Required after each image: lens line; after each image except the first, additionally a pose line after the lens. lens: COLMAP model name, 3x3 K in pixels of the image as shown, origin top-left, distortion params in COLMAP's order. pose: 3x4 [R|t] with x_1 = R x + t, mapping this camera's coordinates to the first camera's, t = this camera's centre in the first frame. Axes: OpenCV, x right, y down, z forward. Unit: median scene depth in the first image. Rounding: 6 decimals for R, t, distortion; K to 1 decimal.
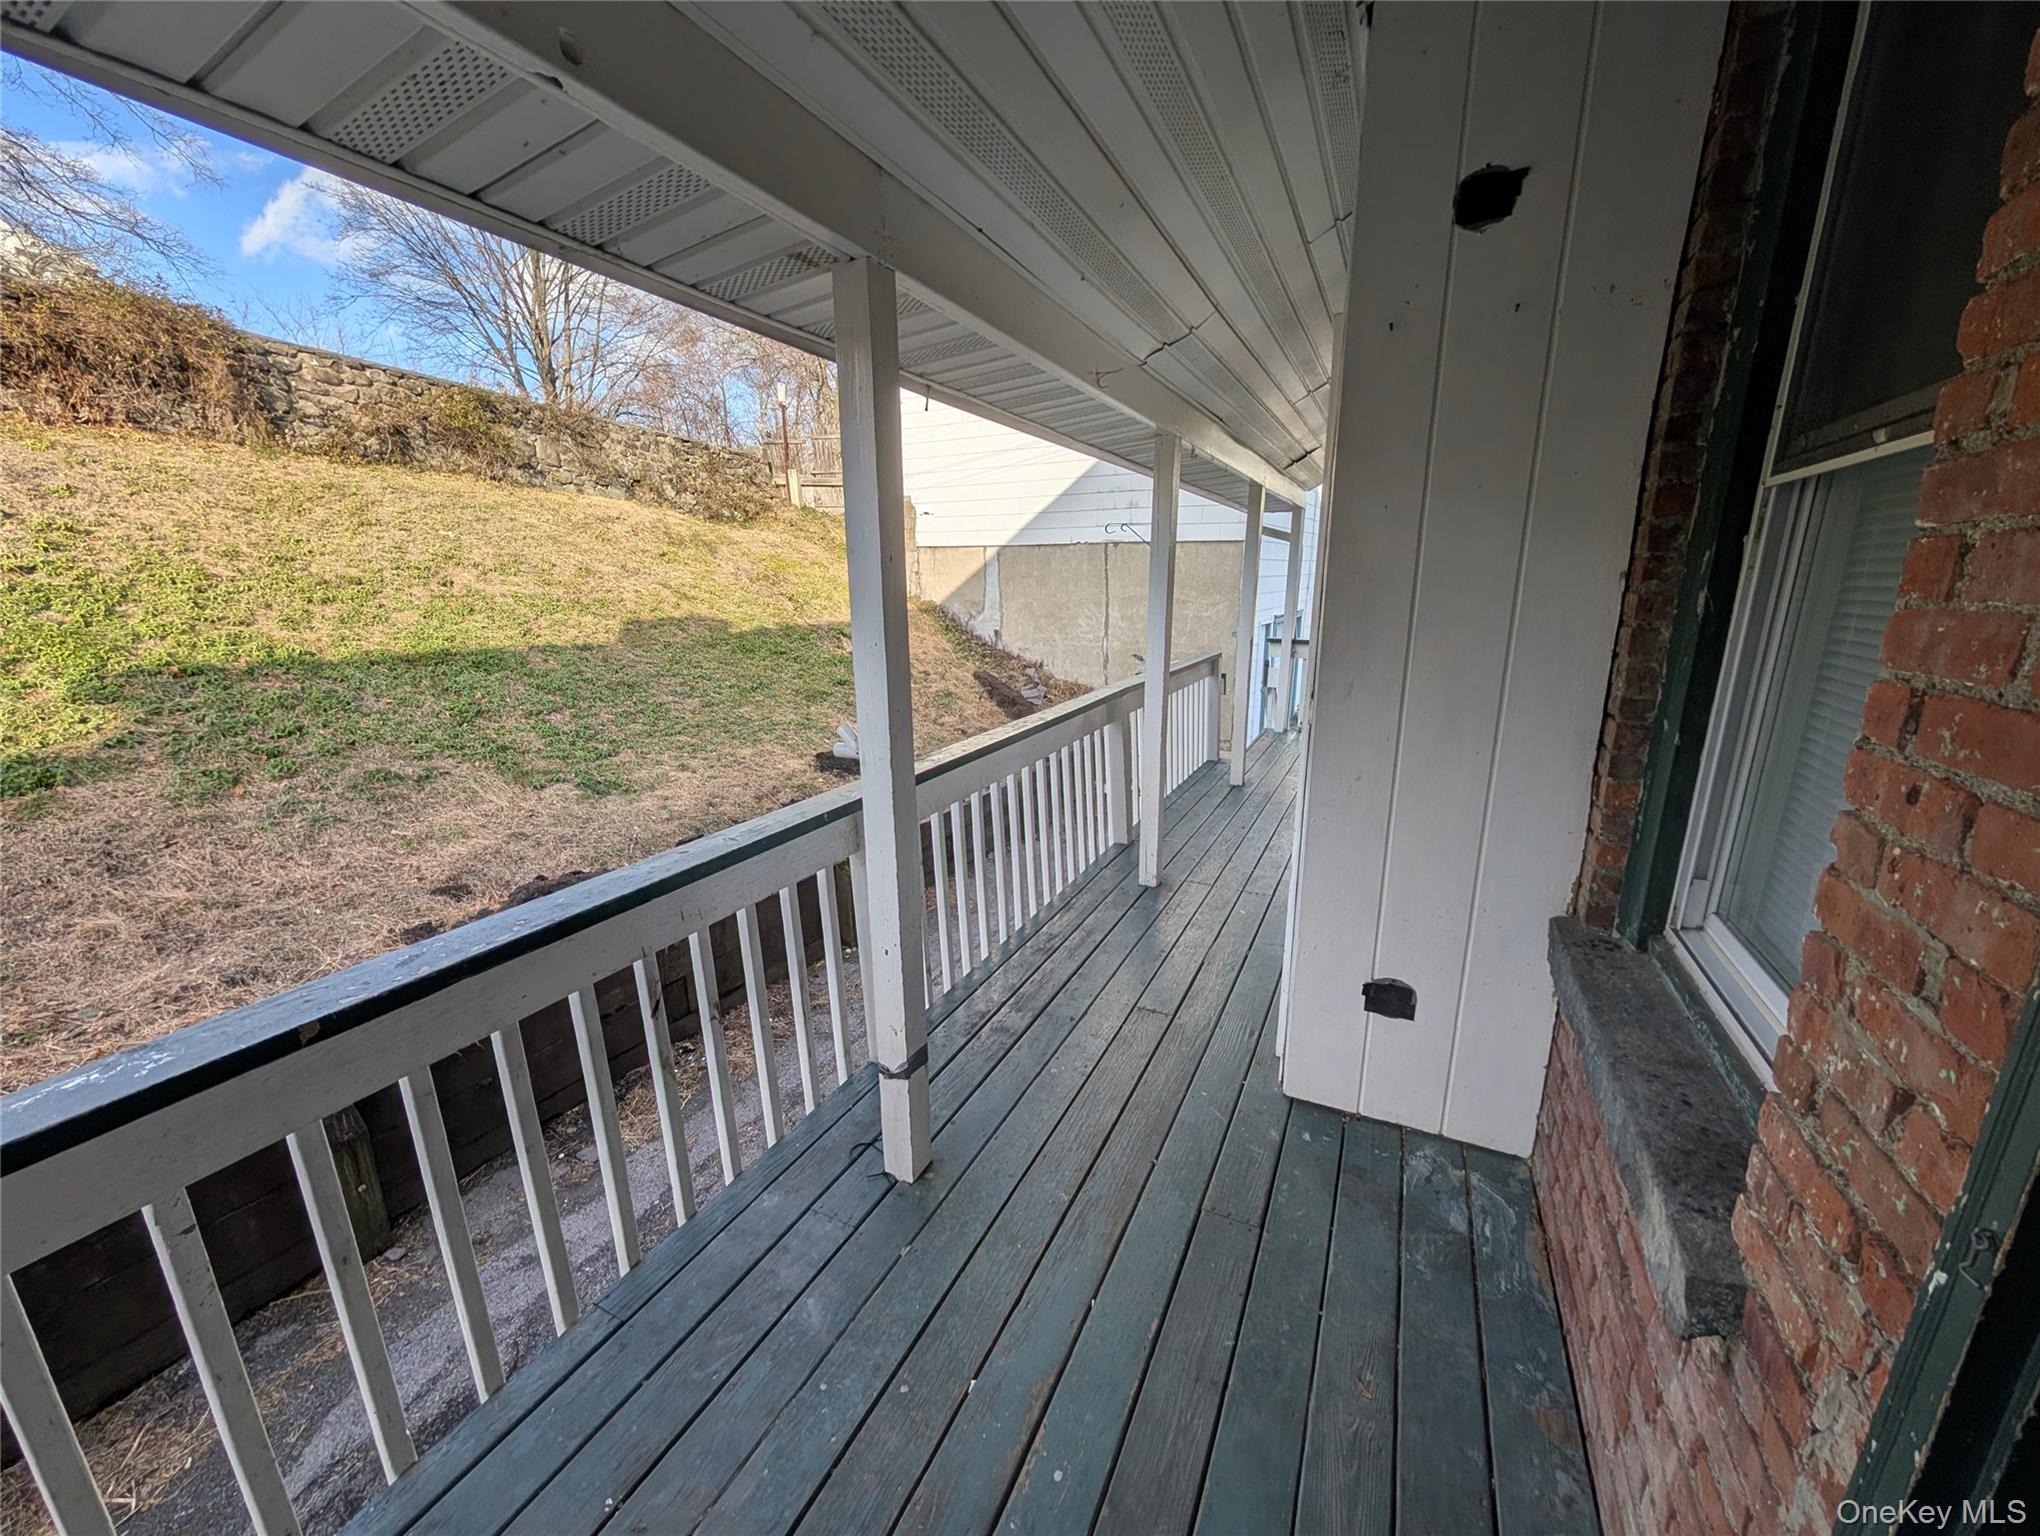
lens RADIAL K [[762.5, 0, 1023.2], [0, 762.5, 775.6], [0, 0, 1]] dist [-0.000758, 0.000071]
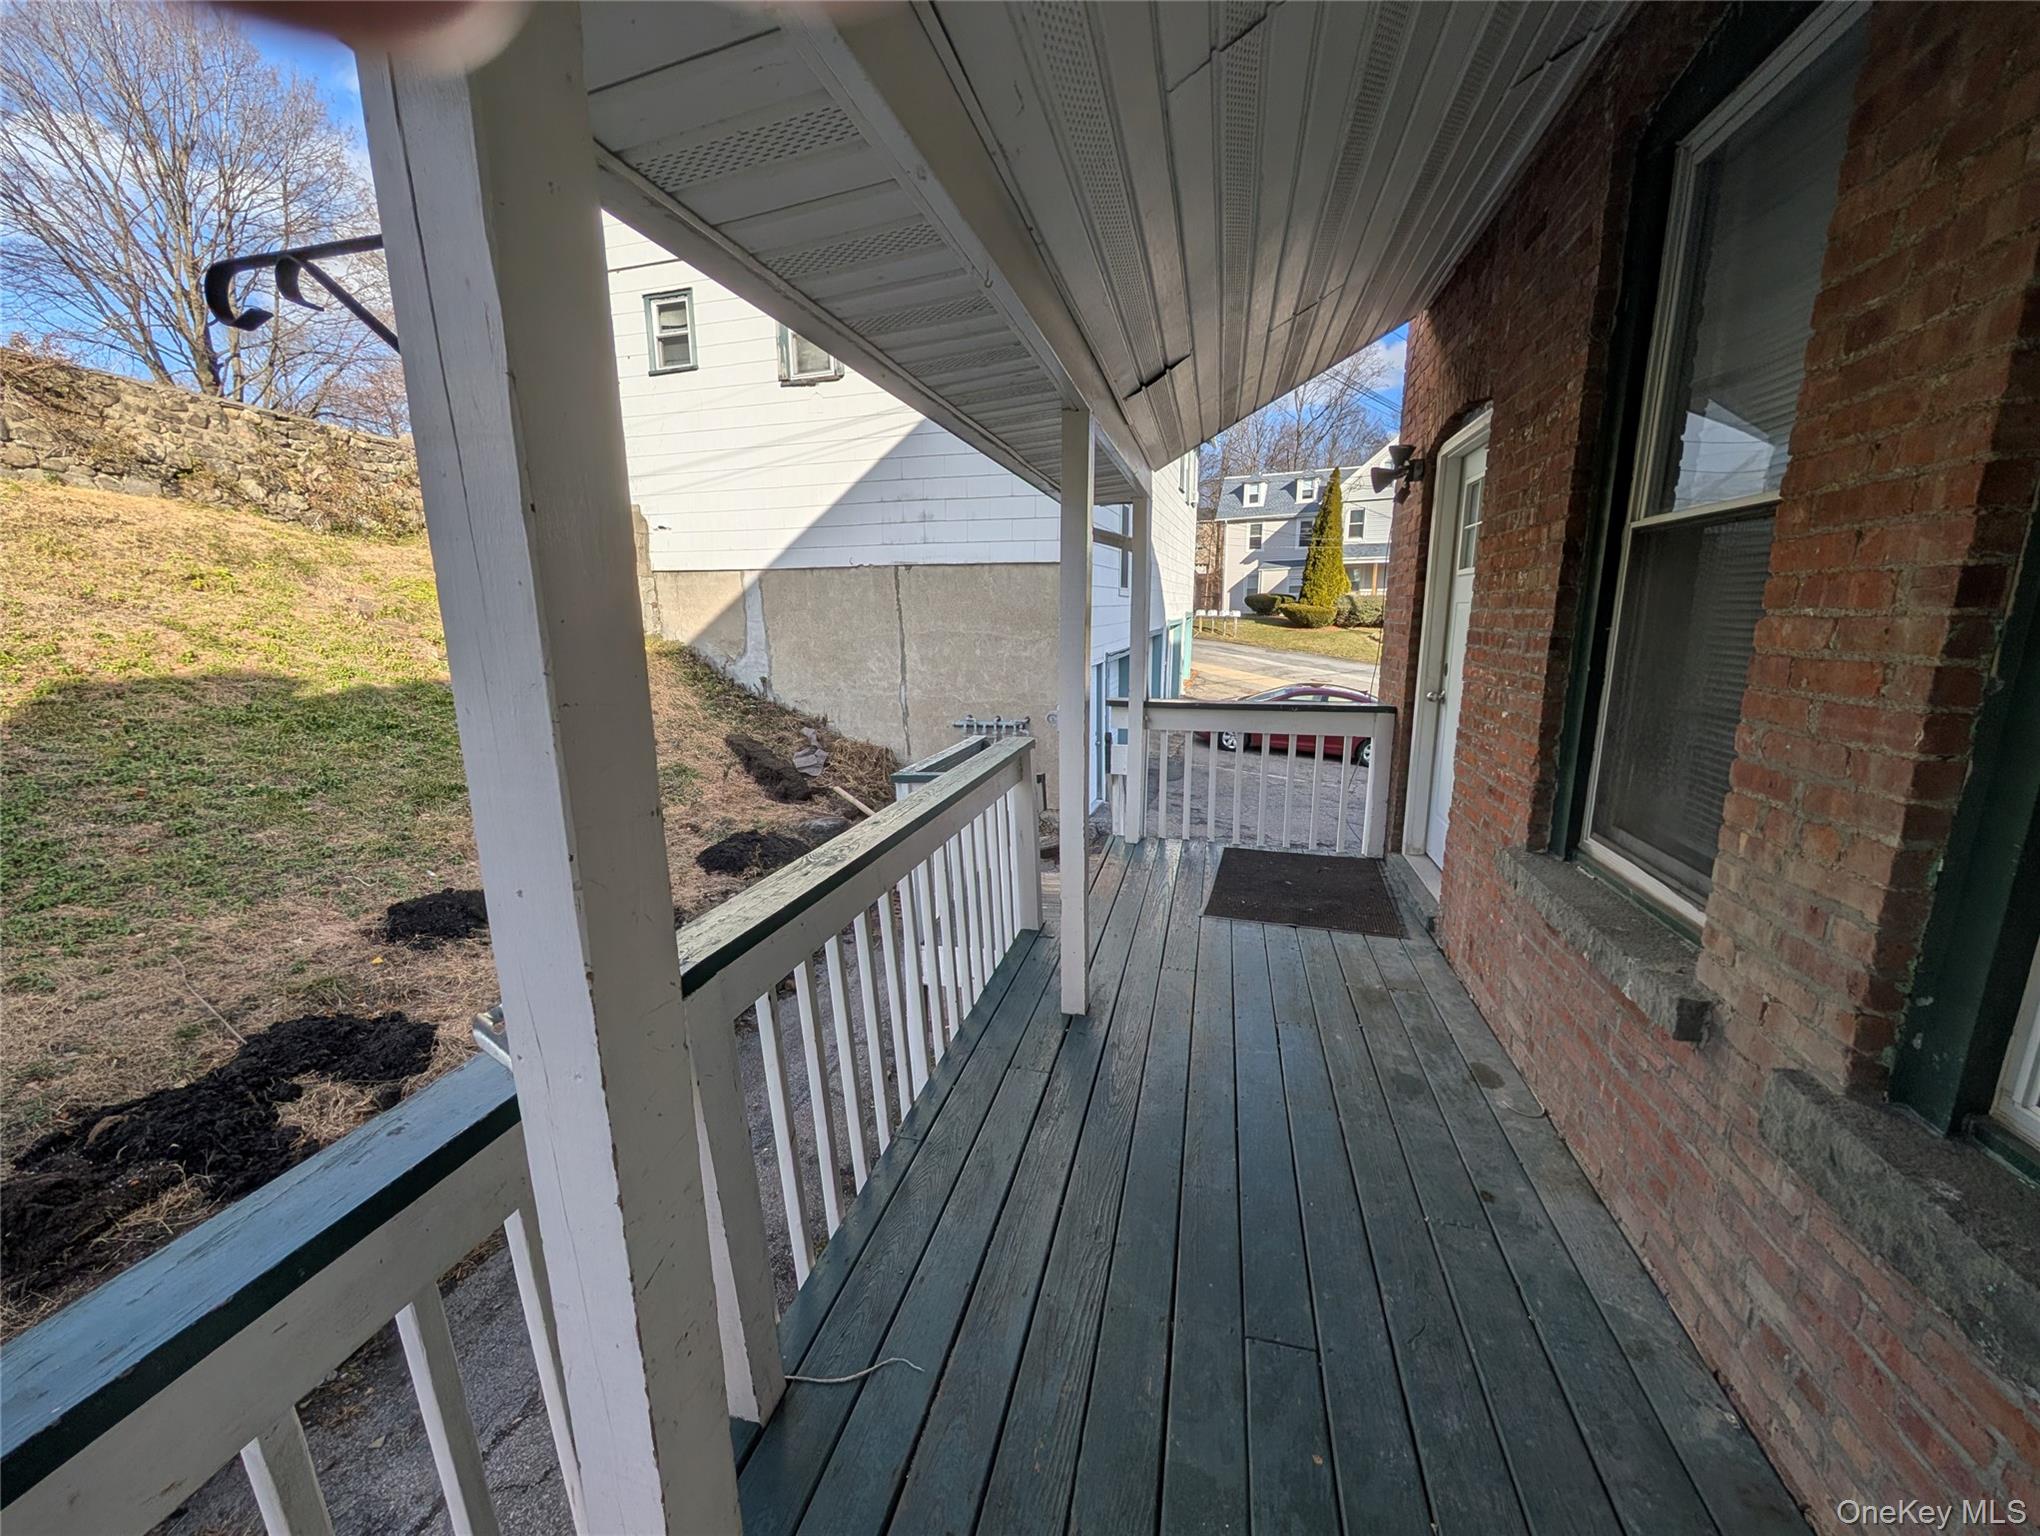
lens RADIAL K [[762.5, 0, 1023.7], [0, 762.5, 779.6], [0, 0, 1]] dist [-0.000758, 0.000071]
pose [[0.976849, -0.052031, 0.207507, 0.060710], [0.059320, 0.997816, -0.029056, -0.052465], [-0.205541, 0.040693, 0.977802, 0.205978]]
